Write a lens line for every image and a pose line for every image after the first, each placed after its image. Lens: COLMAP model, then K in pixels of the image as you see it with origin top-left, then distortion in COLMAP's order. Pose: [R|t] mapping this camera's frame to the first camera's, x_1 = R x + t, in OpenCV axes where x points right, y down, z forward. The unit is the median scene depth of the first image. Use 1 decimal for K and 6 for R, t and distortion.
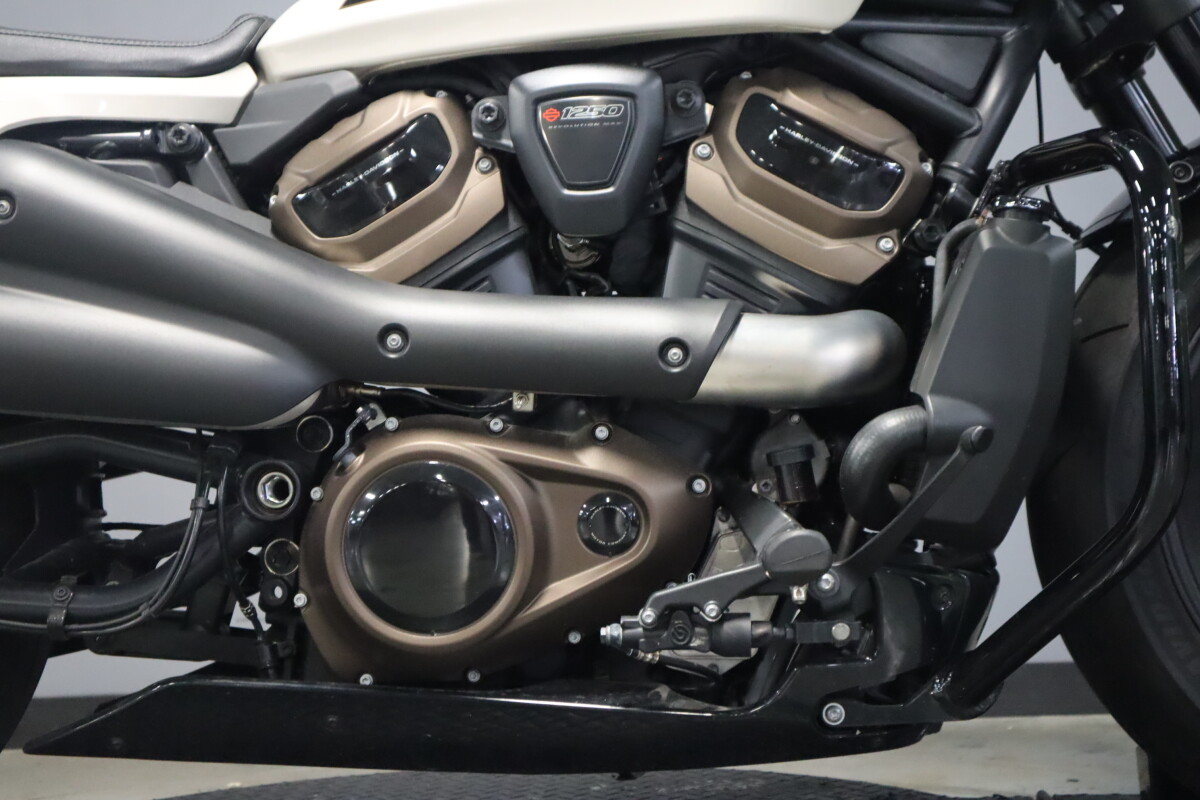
lens RADIAL K [[1702.1, 0, 600.0], [0, 1702.1, 400.0], [0, 0, 1]] dist [-0.018707, 0.026990]
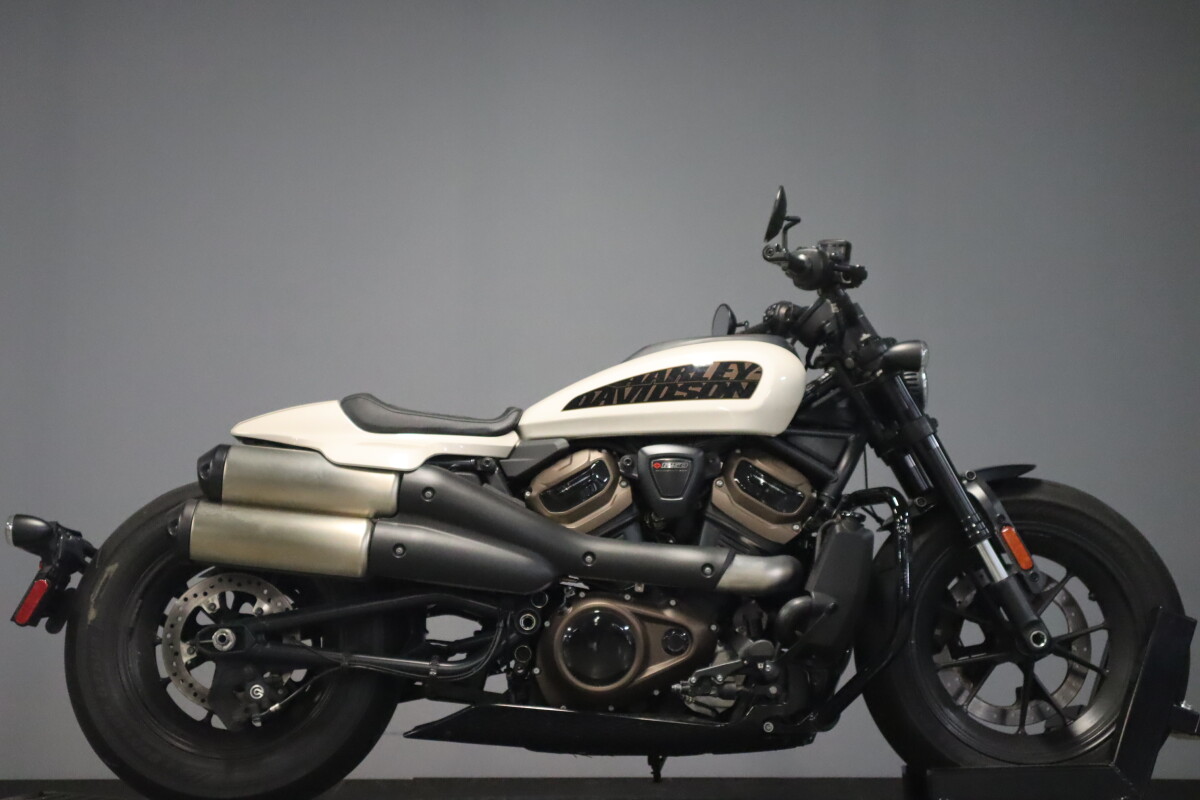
lens RADIAL K [[1662.8, 0, 600.0], [0, 1662.8, 400.0], [0, 0, 1]] dist [-0.020105, -0.041087]
pose [[0.996629, 0.053736, 0.061999, -0.249877], [-0.044850, 0.989591, -0.136742, 0.059311], [-0.068702, 0.133501, 0.988665, -1.255547]]
